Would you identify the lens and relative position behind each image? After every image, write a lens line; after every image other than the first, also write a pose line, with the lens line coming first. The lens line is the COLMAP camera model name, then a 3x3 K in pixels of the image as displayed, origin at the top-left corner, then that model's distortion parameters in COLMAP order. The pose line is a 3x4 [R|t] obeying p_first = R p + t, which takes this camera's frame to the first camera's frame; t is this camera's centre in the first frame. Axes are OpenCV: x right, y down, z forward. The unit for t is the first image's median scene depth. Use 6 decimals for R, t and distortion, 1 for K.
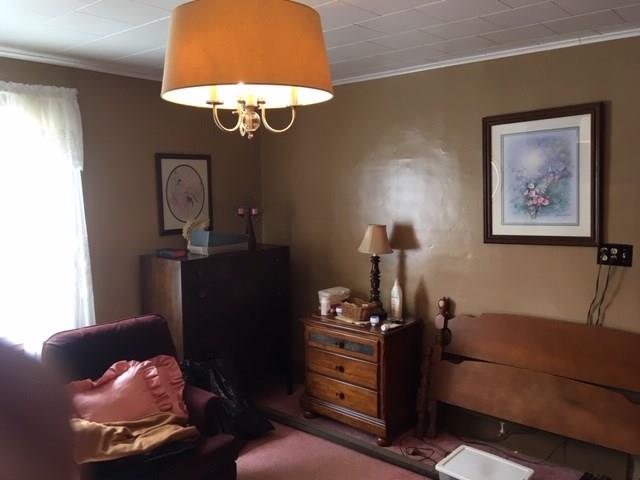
lens RADIAL K [[543.3, 0, 320.2], [0, 543.3, 239.9], [0, 0, 1]] dist [0.043263, -0.020069]
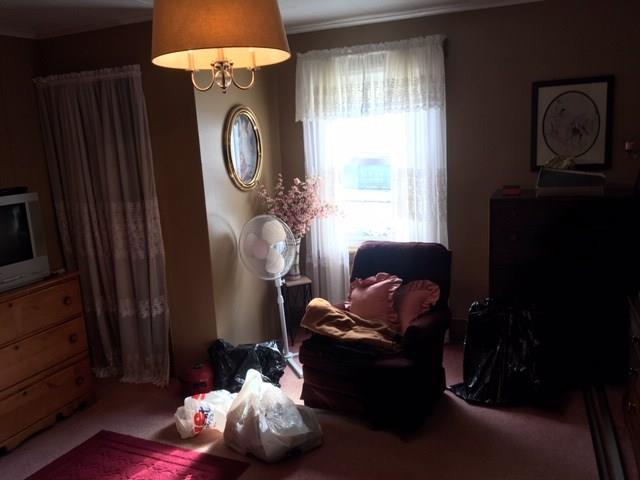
lens RADIAL K [[543.3, 0, 319.1], [0, 543.3, 240.3], [0, 0, 1]] dist [0.043263, -0.020069]
pose [[0.309553, 0.169964, -0.935569, 0.590927], [-0.050021, 0.985444, 0.162475, -0.030413], [0.949566, -0.003497, 0.313548, 0.412677]]
